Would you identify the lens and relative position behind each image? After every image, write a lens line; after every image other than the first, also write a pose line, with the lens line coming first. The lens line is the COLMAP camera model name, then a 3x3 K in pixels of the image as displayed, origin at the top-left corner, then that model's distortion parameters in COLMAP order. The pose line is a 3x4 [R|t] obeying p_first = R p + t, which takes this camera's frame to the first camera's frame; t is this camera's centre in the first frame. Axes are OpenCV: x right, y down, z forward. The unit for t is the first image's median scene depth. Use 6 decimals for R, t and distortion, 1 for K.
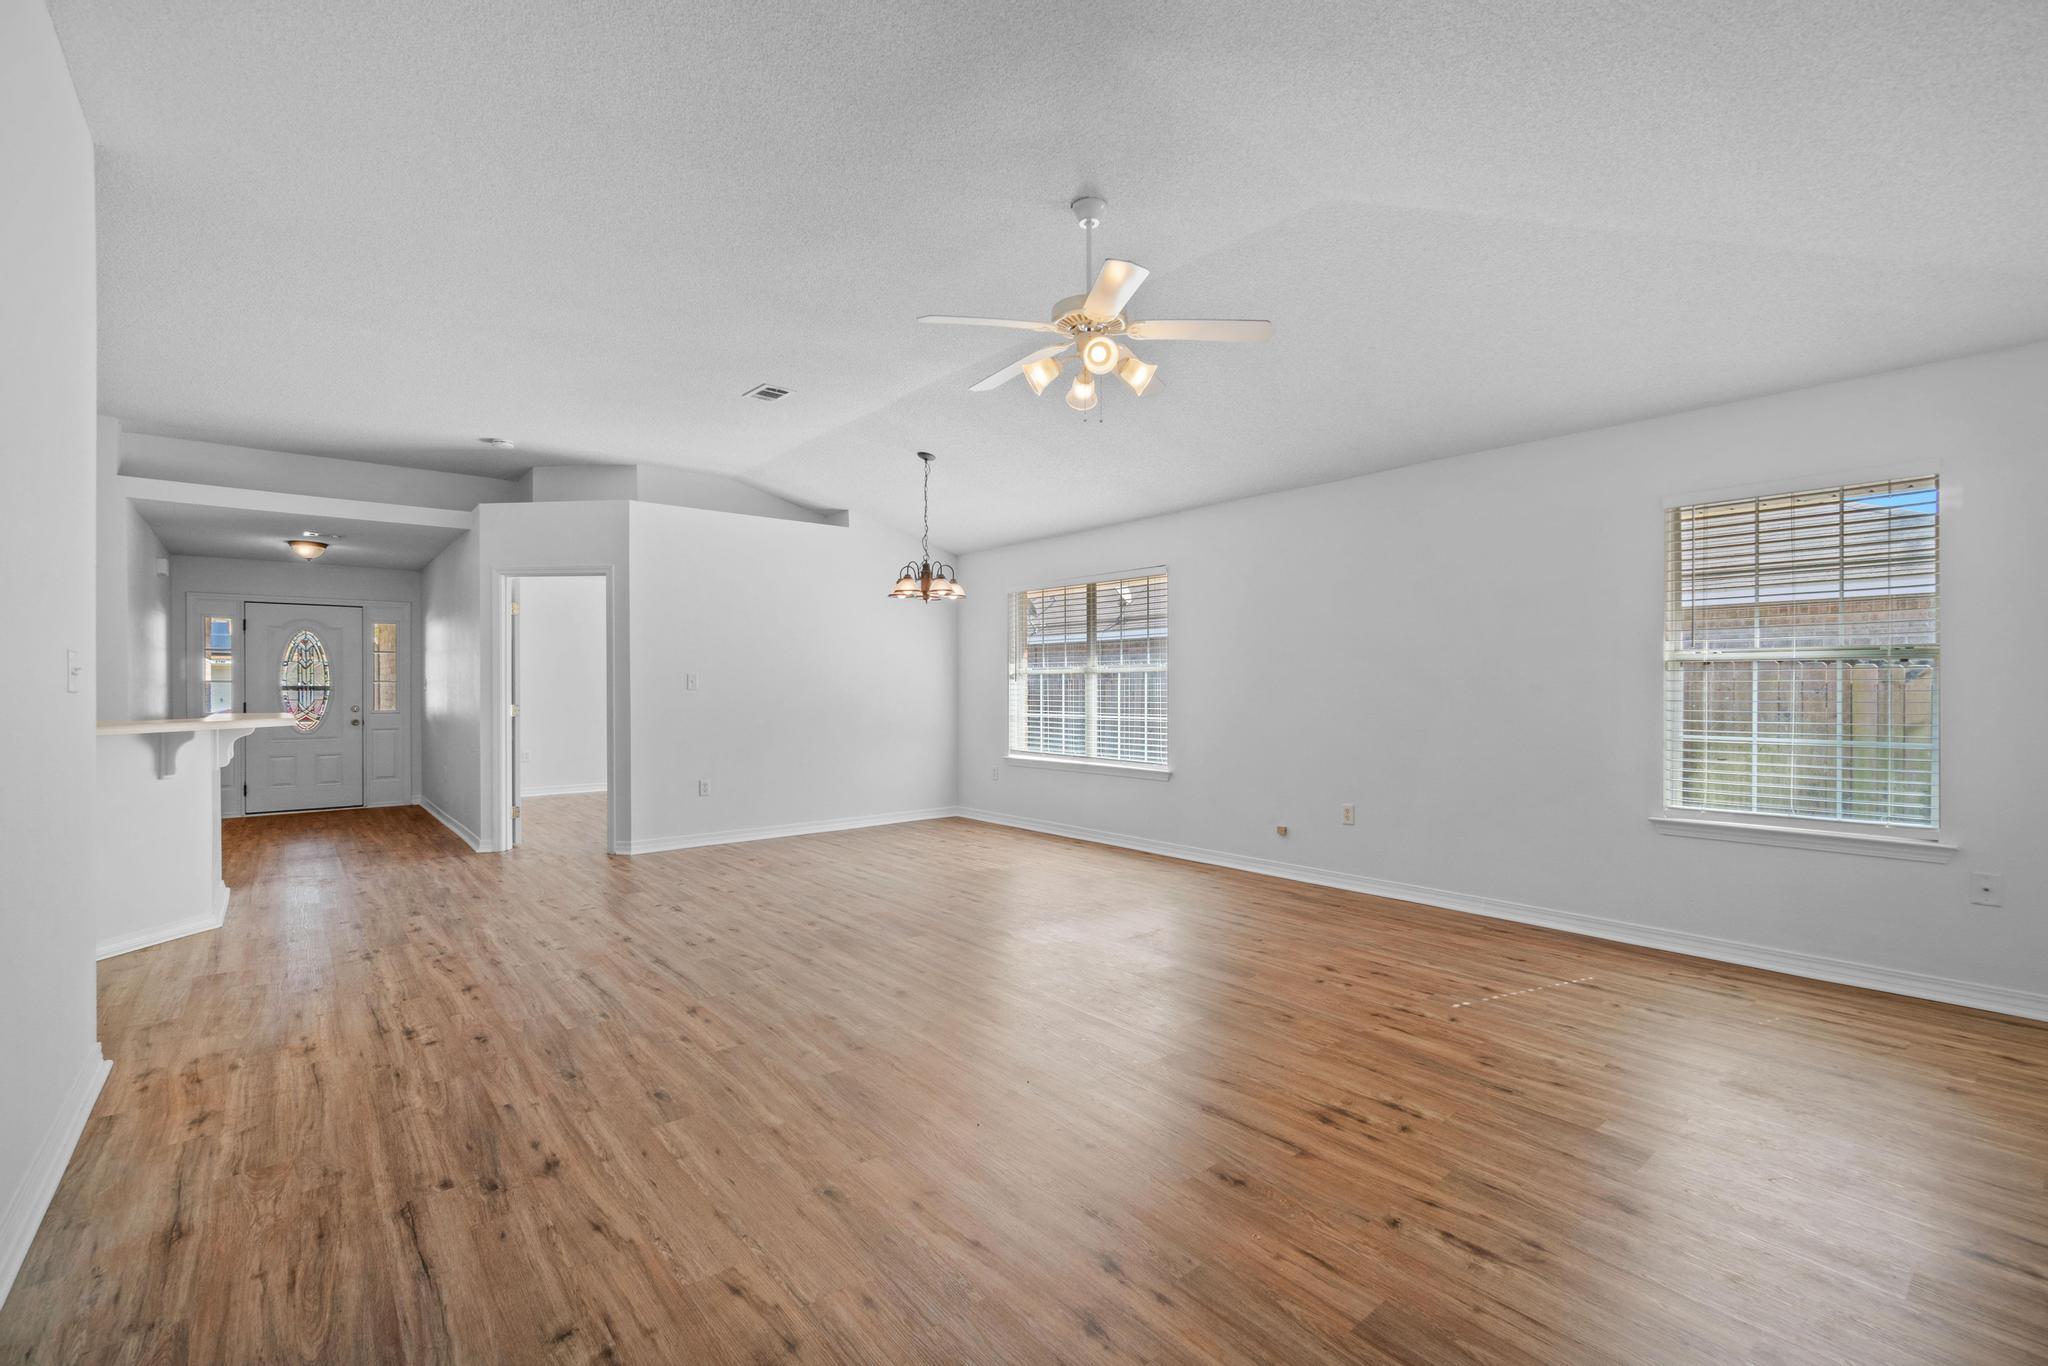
lens RADIAL K [[896.9, 0, 1023.9], [0, 896.9, 667.5], [0, 0, 1]] dist [-0.006882, 0.002672]
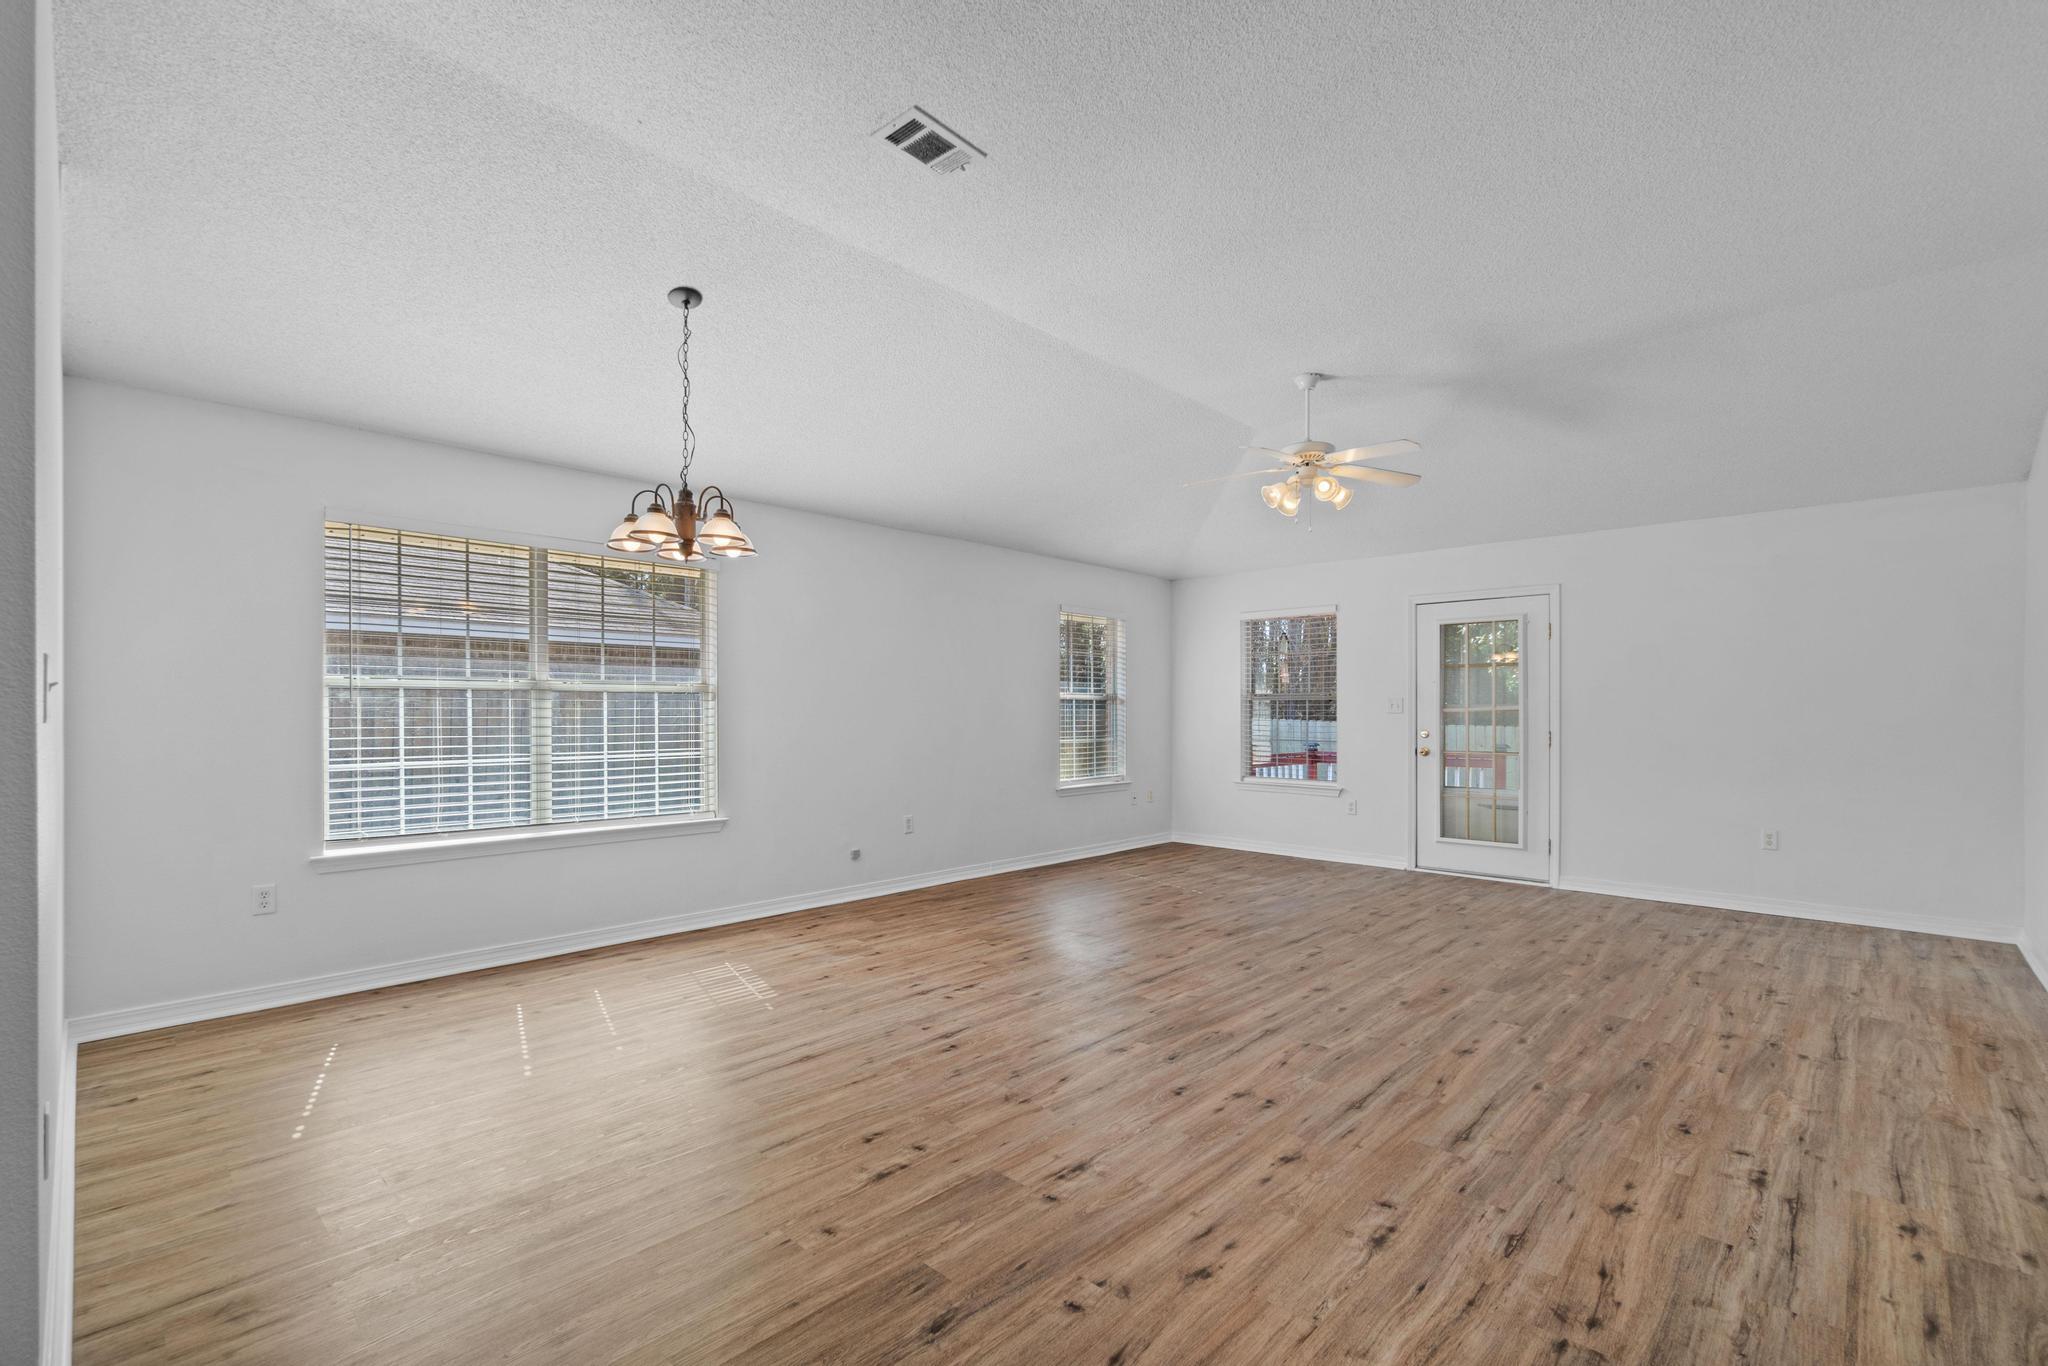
lens RADIAL K [[896.9, 0, 1018.9], [0, 896.9, 716.7], [0, 0, 1]] dist [-0.006882, 0.002672]
pose [[-0.115071, -0.003443, 0.993351, -1.180712], [-0.021972, 0.999758, 0.000920, 0.033311], [-0.993114, -0.021720, -0.115118, 1.488641]]
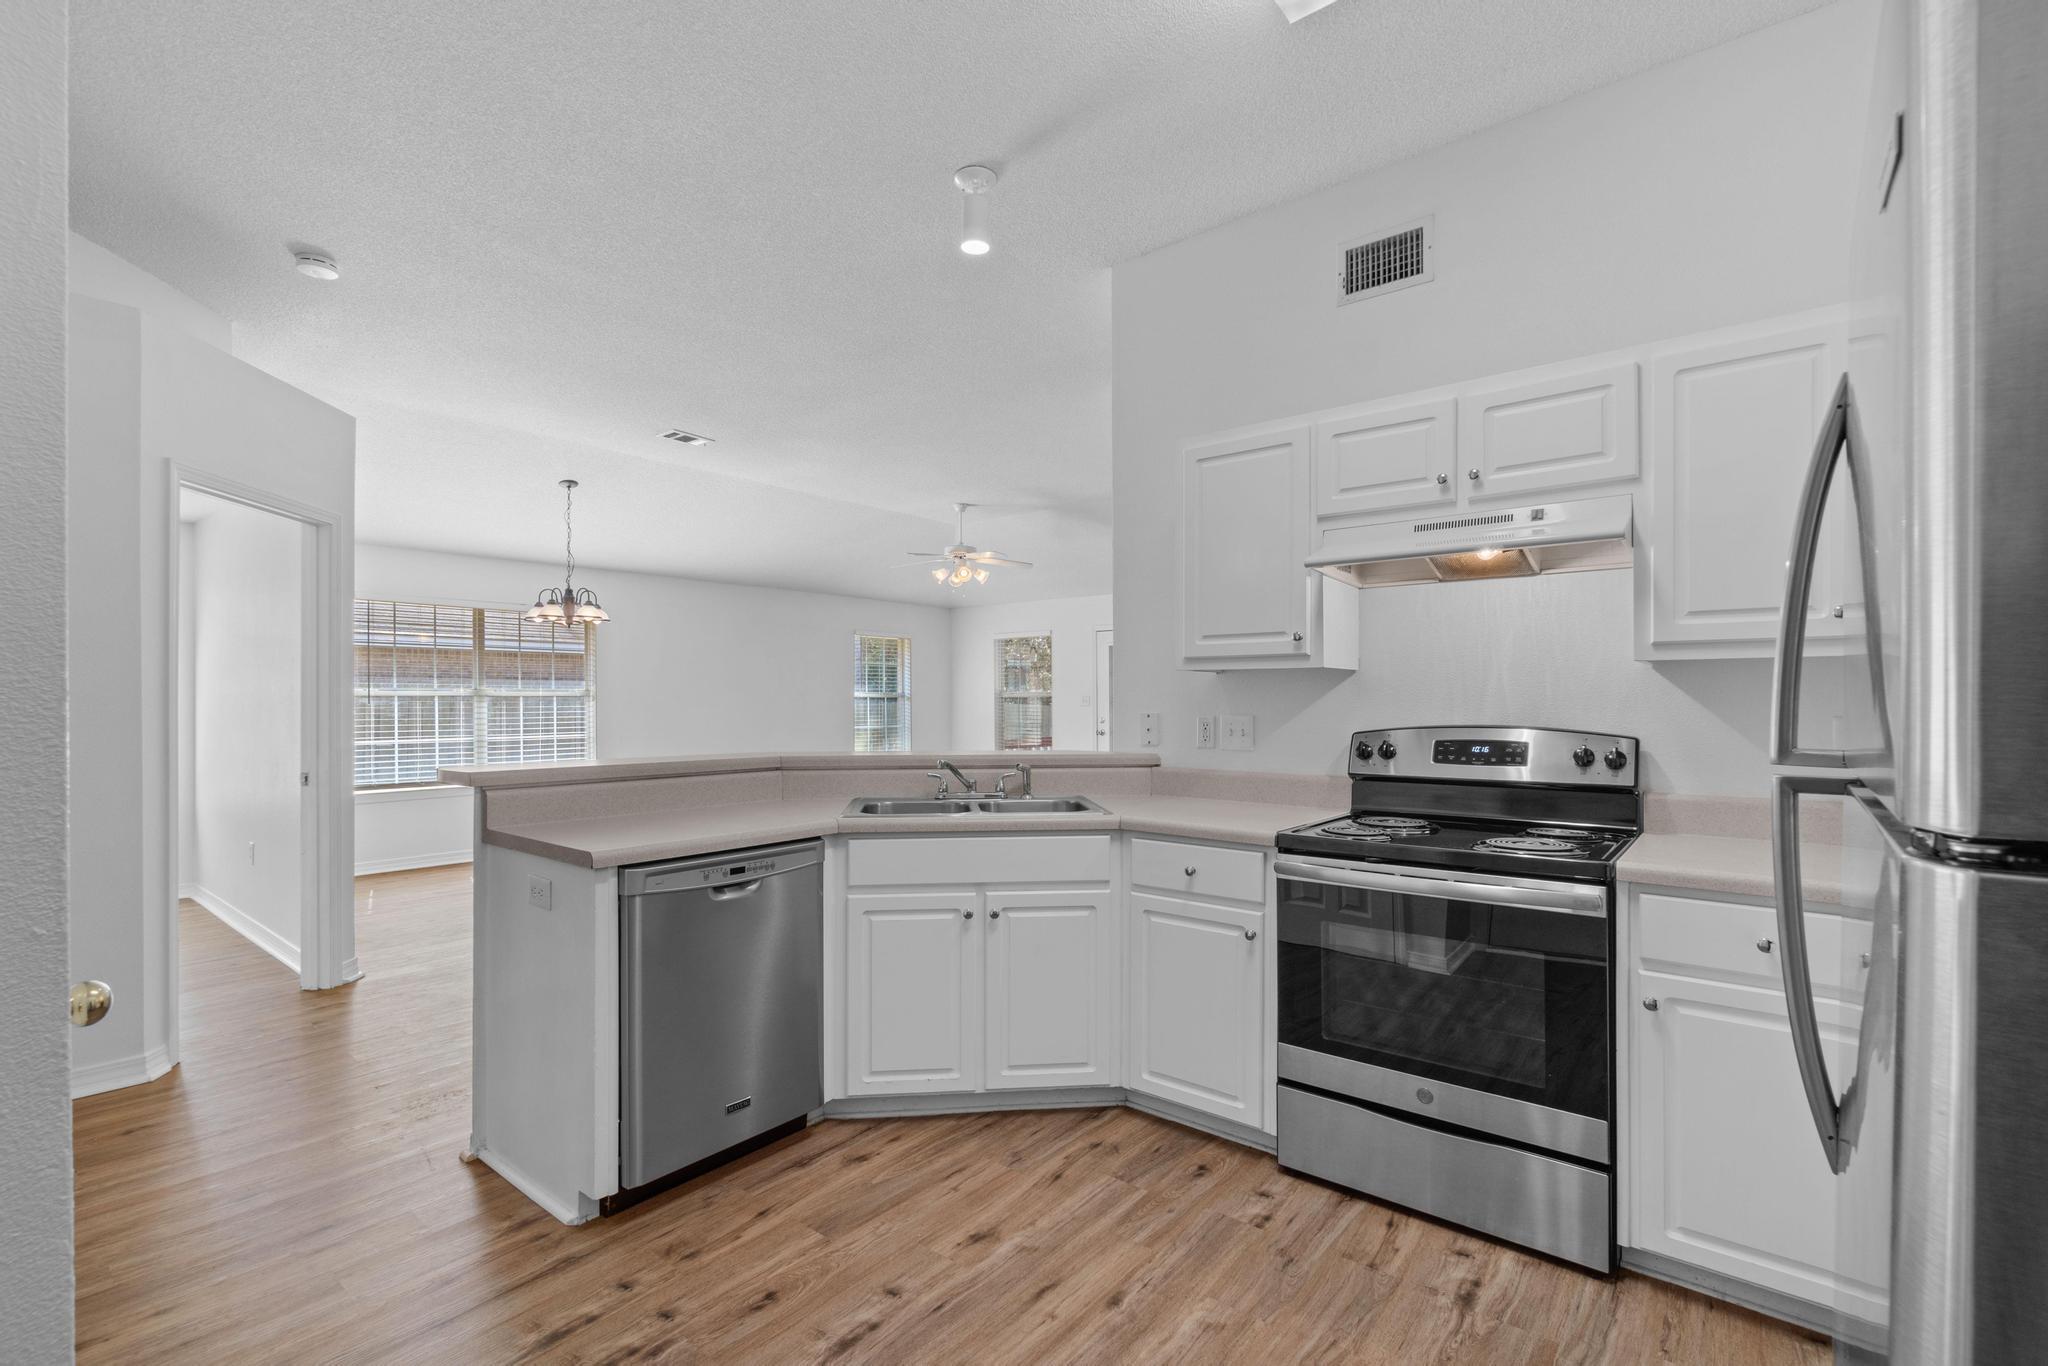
lens RADIAL K [[896.9, 0, 1005.5], [0, 896.9, 701.4], [0, 0, 1]] dist [-0.006882, 0.002672]
pose [[-0.187783, 0.005100, 0.982197, -2.077977], [-0.015617, 0.999845, -0.008177, 0.022687], [-0.982086, -0.016875, -0.187674, 1.221062]]
